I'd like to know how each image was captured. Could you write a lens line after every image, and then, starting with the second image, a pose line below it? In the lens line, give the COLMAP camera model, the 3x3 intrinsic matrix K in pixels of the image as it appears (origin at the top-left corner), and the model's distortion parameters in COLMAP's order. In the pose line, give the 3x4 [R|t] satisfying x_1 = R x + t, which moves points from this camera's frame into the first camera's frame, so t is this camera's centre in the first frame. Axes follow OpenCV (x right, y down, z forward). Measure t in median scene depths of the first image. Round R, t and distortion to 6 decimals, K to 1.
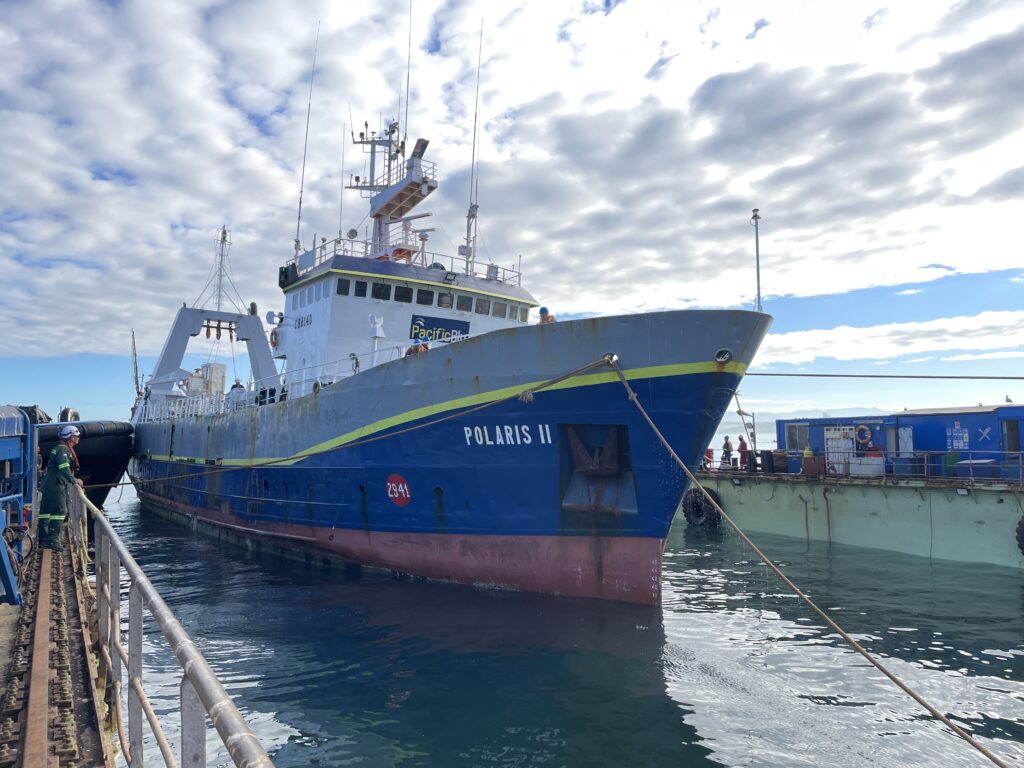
lens RADIAL K [[766.8, 0, 514.7], [0, 766.8, 382.0], [0, 0, 1]] dist [0.103434, -0.132383]
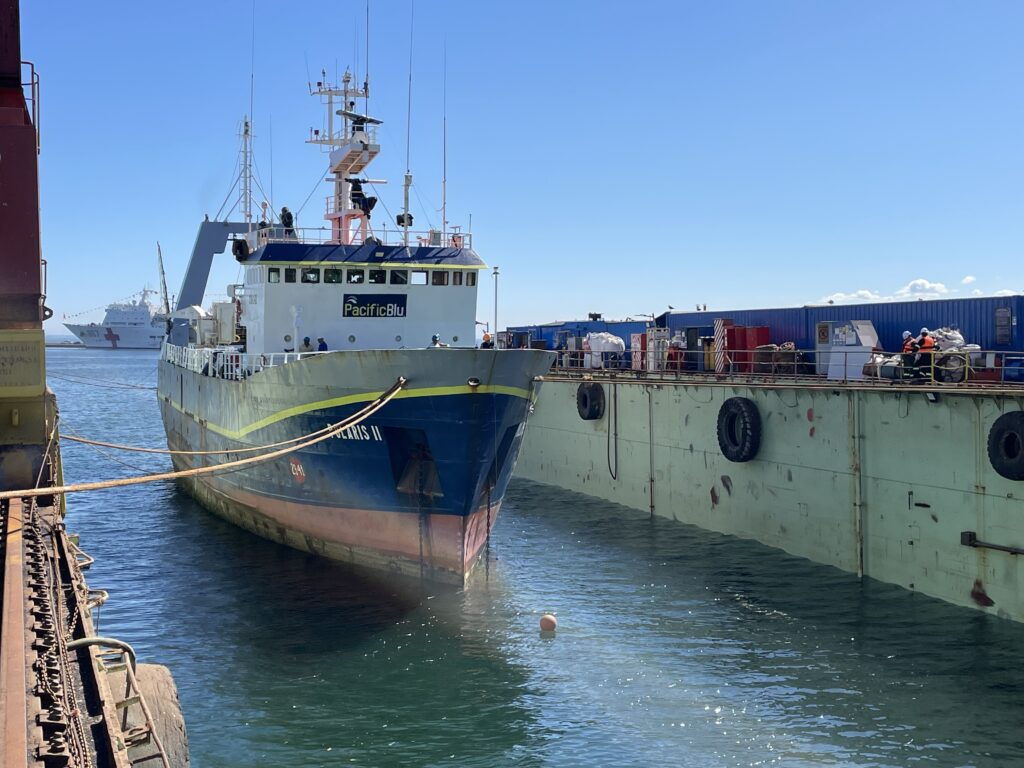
lens RADIAL K [[1348.9, 0, 515.1], [0, 1348.9, 381.2], [0, 0, 1]] dist [0.066711, 0.005125]
pose [[0.965886, -0.004101, -0.258935, 0.562326], [0.038601, 0.990984, 0.128298, -0.196406], [0.256074, -0.133917, 0.957336, -0.701779]]
